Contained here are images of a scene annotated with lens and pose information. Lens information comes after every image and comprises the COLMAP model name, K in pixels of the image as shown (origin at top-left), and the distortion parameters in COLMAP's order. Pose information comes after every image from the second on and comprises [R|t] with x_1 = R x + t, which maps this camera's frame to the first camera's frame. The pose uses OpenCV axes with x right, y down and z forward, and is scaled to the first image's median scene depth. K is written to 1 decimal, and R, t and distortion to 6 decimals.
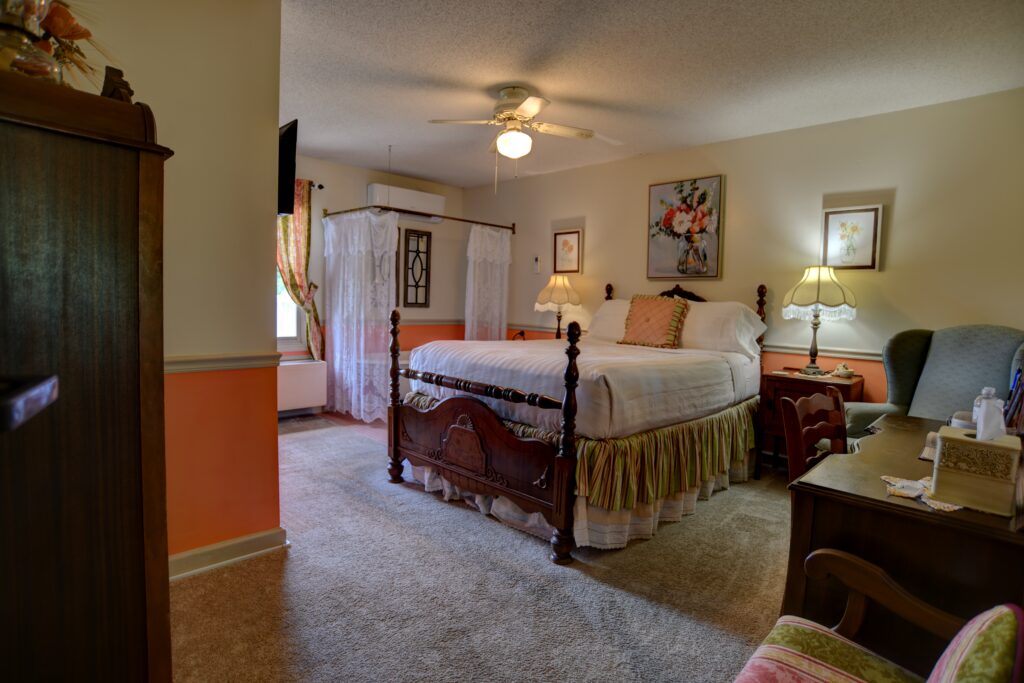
lens RADIAL K [[585.9, 0, 511.1], [0, 585.9, 338.2], [0, 0, 1]] dist [-0.045273, 0.000124]
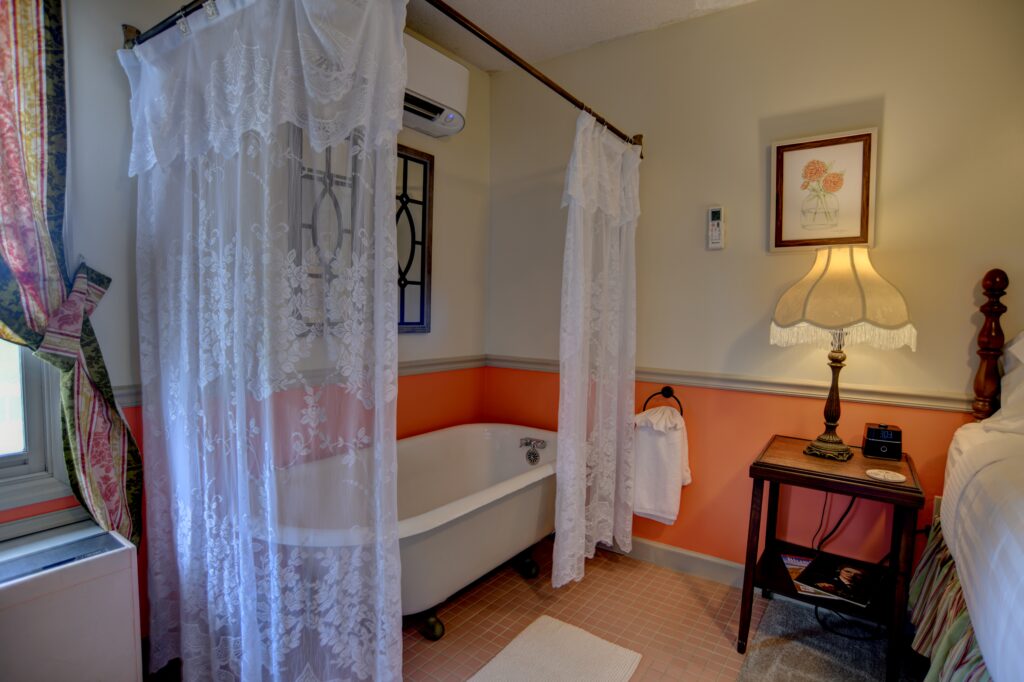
lens RADIAL K [[520.8, 0, 512.0], [0, 520.8, 341.0], [0, 0, 1]] dist [-0.038712, 0.000656]
pose [[0.980968, -0.023537, 0.192740, -0.193336], [0.023561, 0.999720, 0.002168, -0.056430], [-0.192737, 0.002414, 0.981247, 0.762030]]
